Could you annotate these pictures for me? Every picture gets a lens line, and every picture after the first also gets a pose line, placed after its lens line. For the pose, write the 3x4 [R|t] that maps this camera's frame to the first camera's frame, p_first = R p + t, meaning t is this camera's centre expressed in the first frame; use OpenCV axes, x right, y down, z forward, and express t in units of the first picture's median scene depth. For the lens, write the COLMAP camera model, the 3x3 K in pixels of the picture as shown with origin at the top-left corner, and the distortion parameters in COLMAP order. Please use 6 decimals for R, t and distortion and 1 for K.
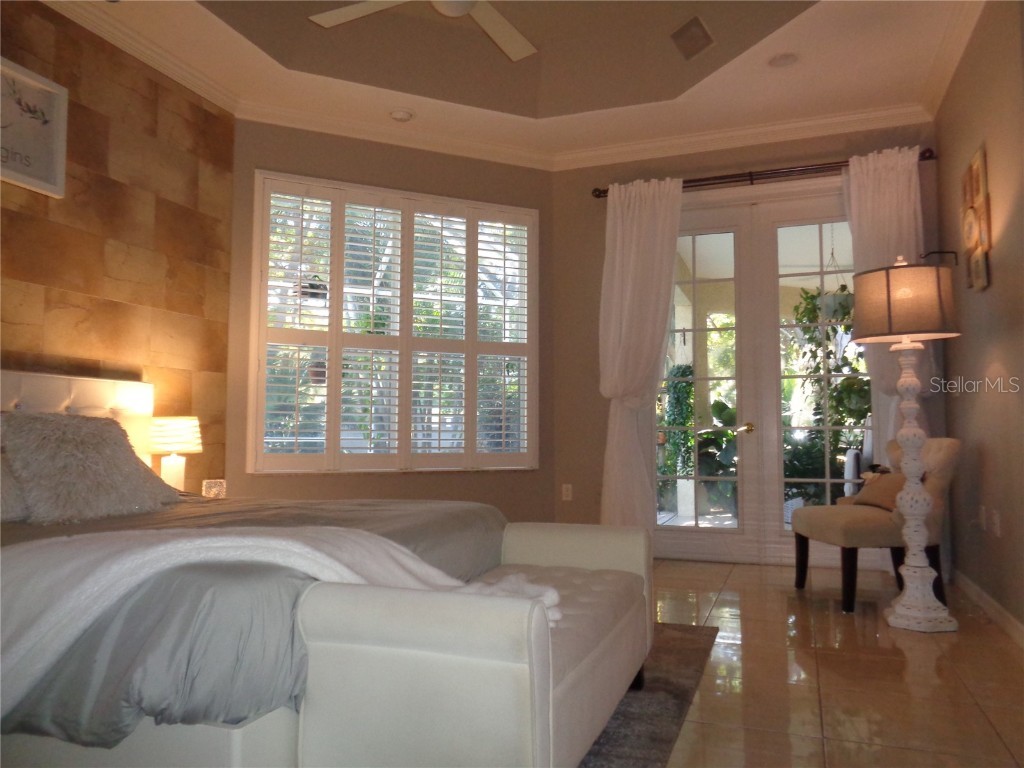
lens RADIAL K [[769.0, 0, 508.5], [0, 769.0, 390.2], [0, 0, 1]] dist [0.004066, 0.000036]
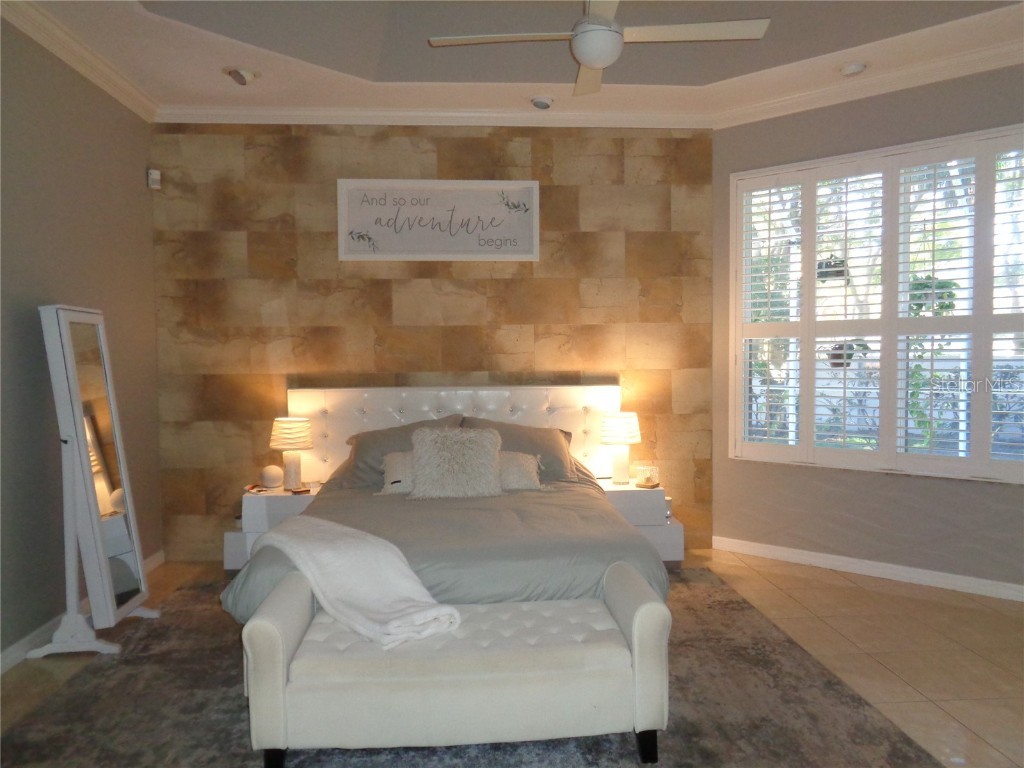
lens RADIAL K [[769.0, 0, 508.5], [0, 769.0, 390.2], [0, 0, 1]] dist [0.004066, 0.000036]
pose [[0.404117, 0.032162, -0.914142, 0.602399], [0.069575, 0.995406, 0.065778, -0.094022], [0.912057, -0.090184, 0.400023, 0.311378]]
